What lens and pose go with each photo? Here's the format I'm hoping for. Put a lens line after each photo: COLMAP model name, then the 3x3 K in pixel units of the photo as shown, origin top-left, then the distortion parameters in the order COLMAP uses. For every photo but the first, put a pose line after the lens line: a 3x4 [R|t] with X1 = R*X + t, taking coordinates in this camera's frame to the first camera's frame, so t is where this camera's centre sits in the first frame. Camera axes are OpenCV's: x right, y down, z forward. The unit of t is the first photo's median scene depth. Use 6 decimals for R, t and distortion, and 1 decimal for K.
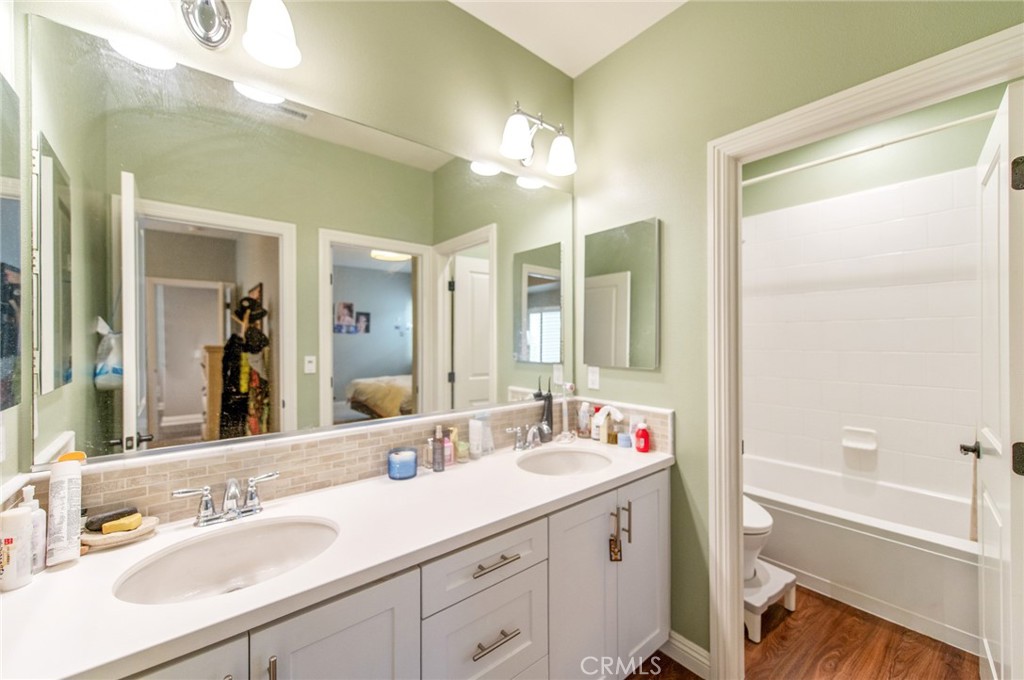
lens RADIAL K [[400.9, 0, 512.4], [0, 400.9, 337.7], [0, 0, 1]] dist [0.011067, -0.000422]
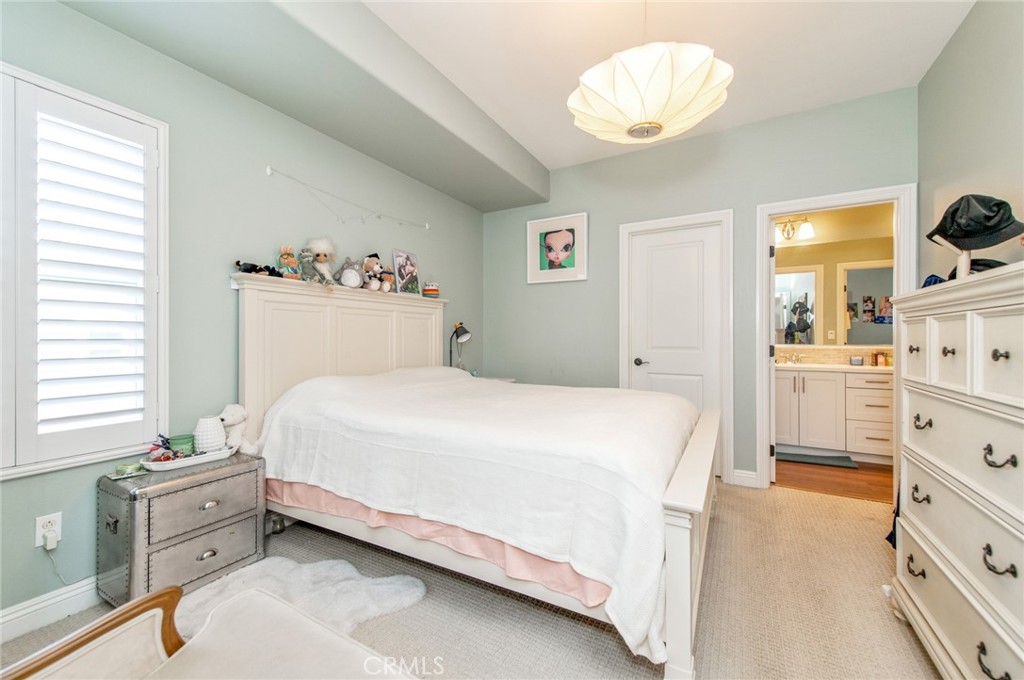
lens RADIAL K [[400.9, 0, 512.4], [0, 400.9, 337.7], [0, 0, 1]] dist [0.011067, -0.000422]
pose [[0.365494, 0.000744, -0.930813, 0.589574], [0.000573, 0.999999, 0.001024, 0.060909], [0.930813, -0.000908, 0.365493, -0.904342]]
